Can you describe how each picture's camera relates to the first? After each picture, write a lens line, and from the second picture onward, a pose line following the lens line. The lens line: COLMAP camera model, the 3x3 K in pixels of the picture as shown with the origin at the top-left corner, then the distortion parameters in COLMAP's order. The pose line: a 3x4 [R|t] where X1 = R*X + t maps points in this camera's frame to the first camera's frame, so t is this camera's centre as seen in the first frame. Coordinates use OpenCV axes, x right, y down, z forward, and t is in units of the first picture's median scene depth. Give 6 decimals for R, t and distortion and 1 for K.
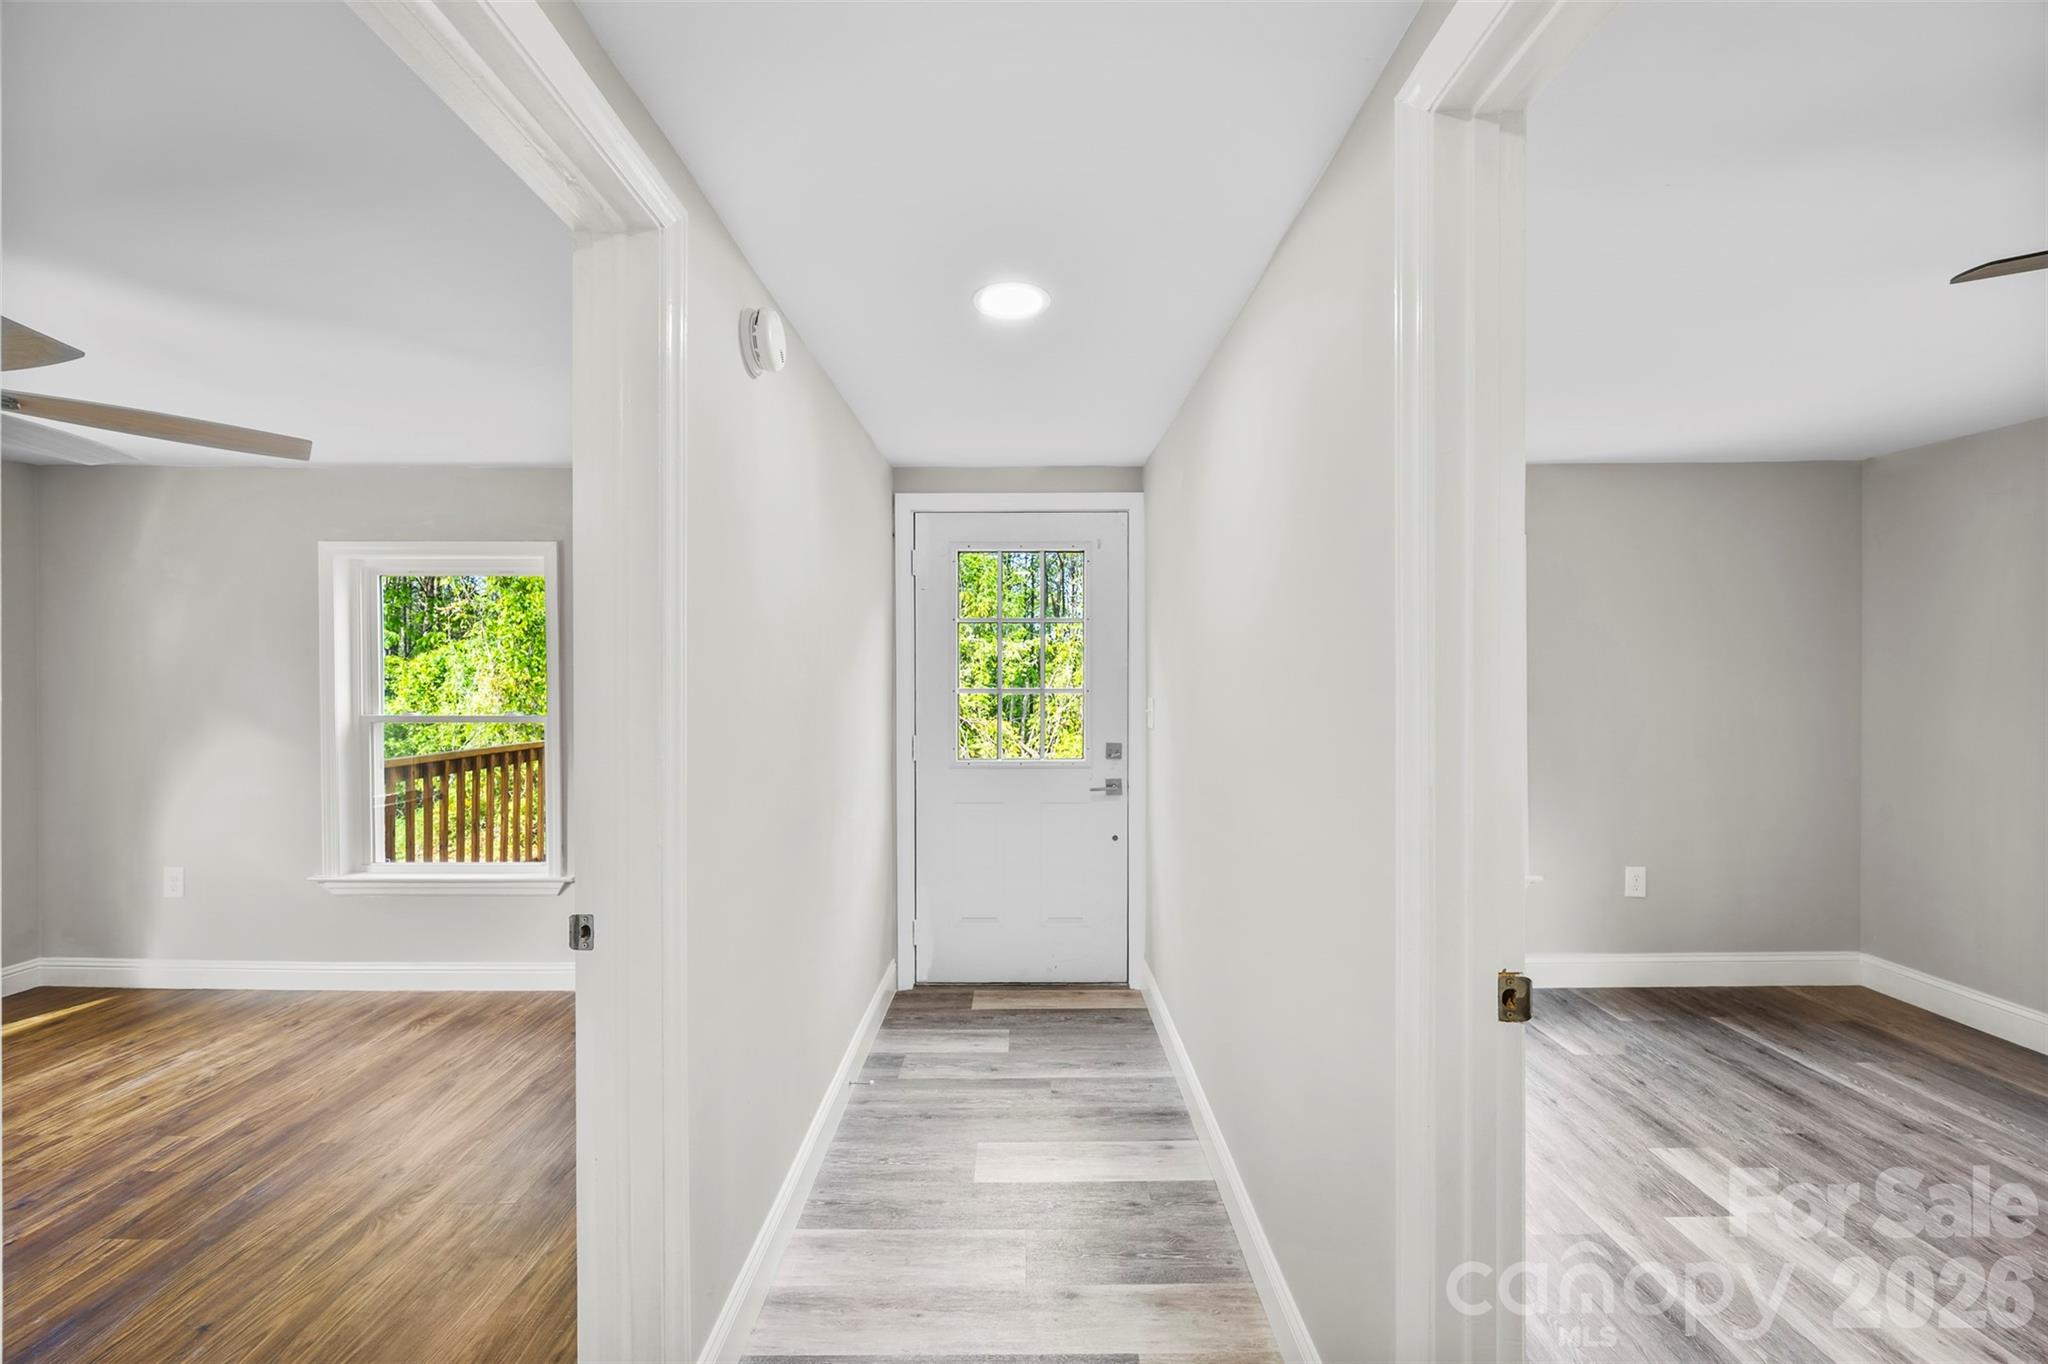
lens RADIAL K [[794.3, 0, 1024.0], [0, 794.3, 681.6], [0, 0, 1]] dist [-0.002867, -0.000447]
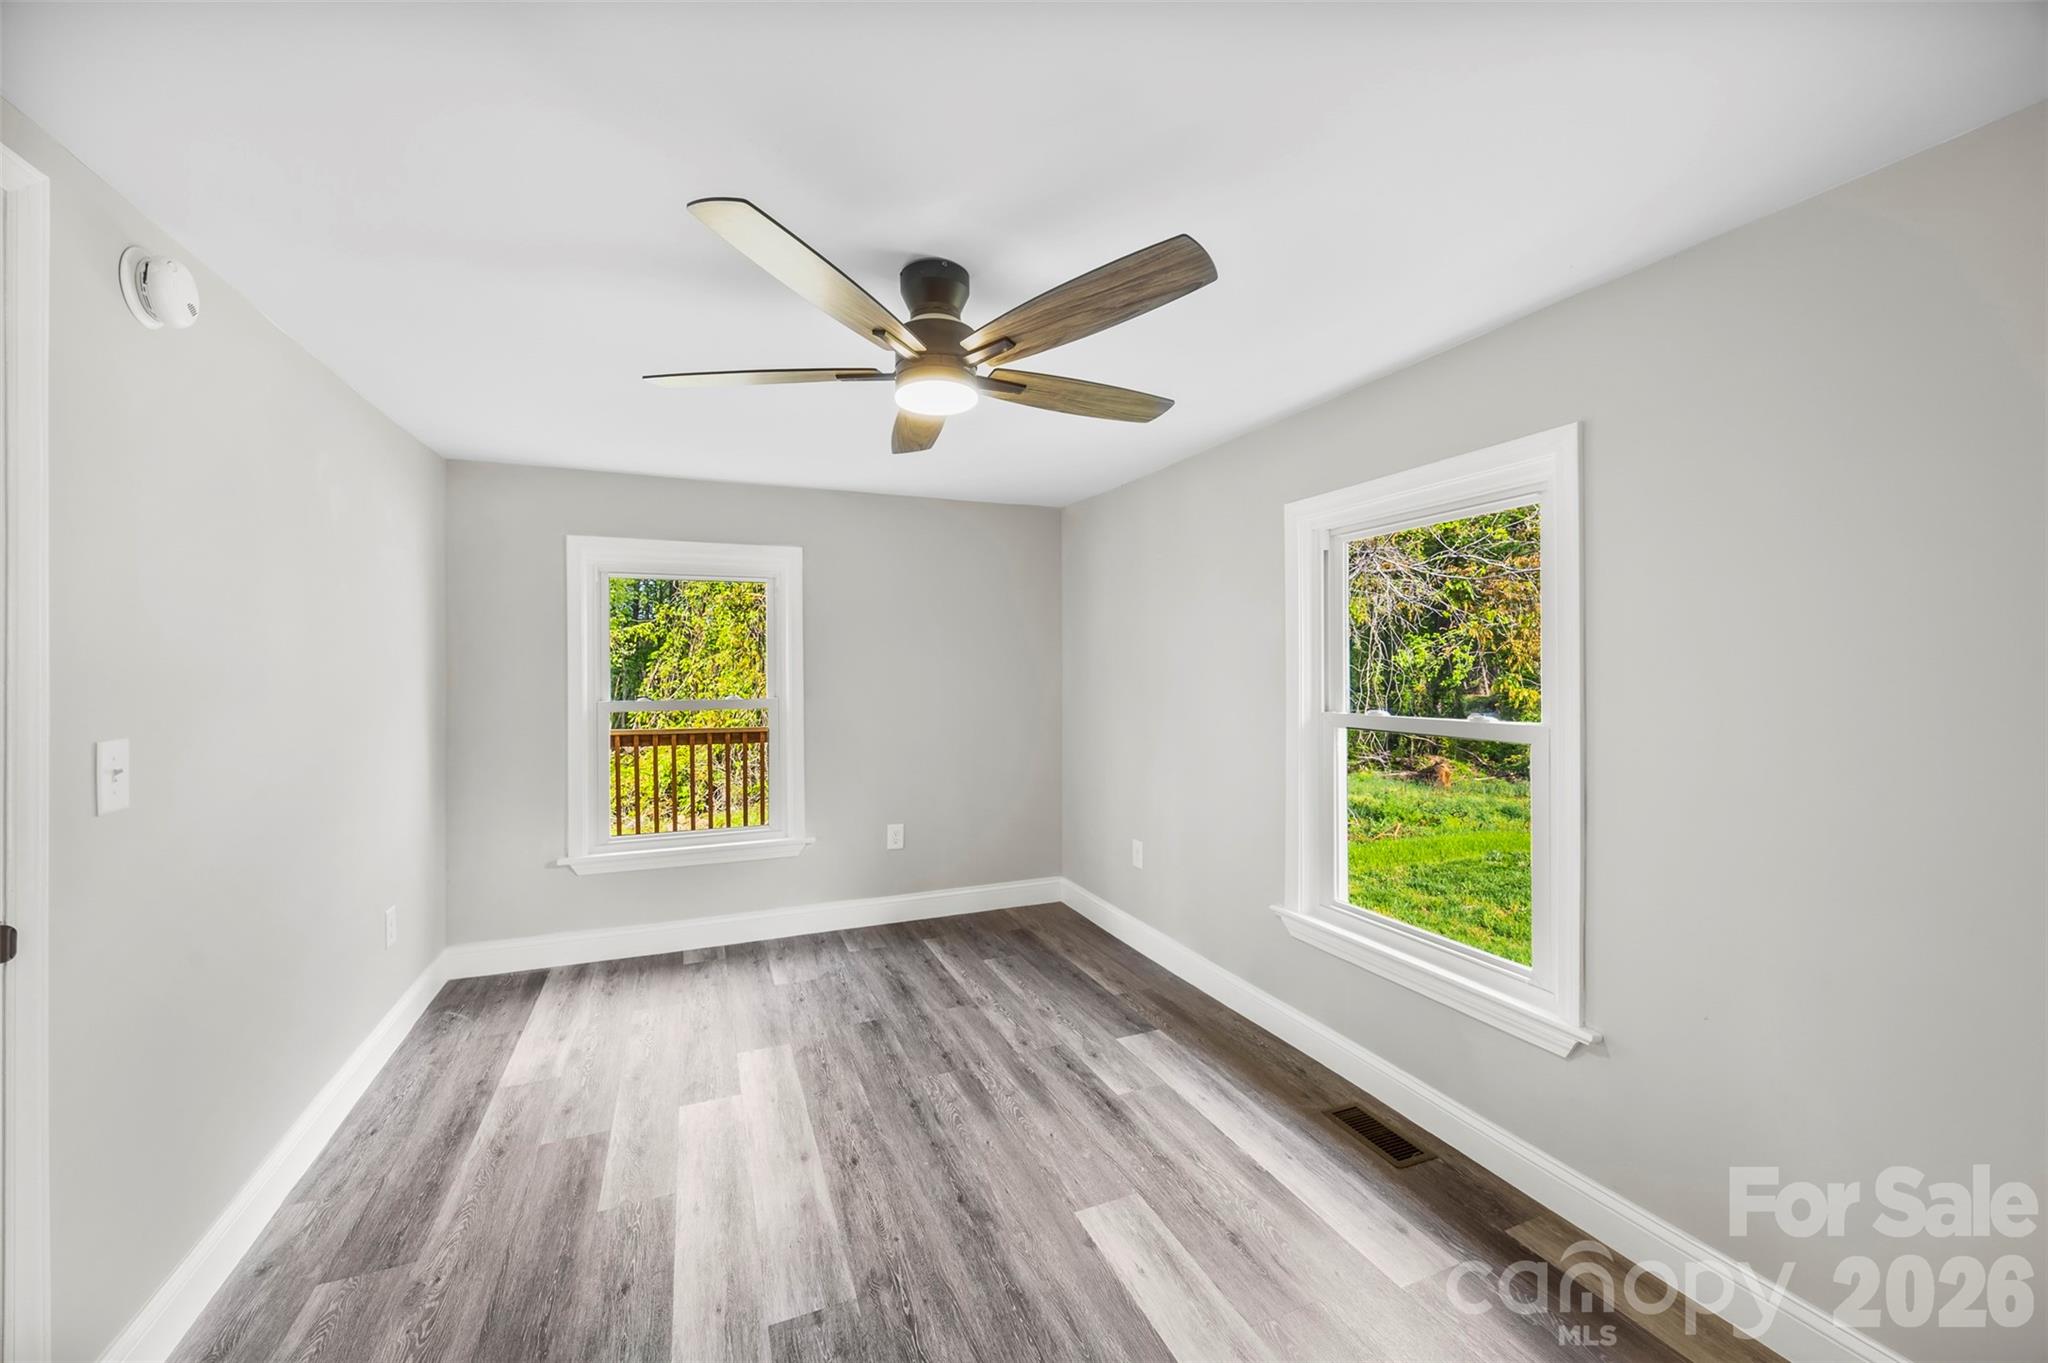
lens RADIAL K [[794.3, 0, 1019.2], [0, 794.3, 669.4], [0, 0, 1]] dist [-0.002867, -0.000447]
pose [[0.926982, -0.002719, 0.375097, 0.550823], [0.002851, 0.999996, 0.000202, -0.006375], [-0.375096, 0.000882, 0.926986, -0.236345]]
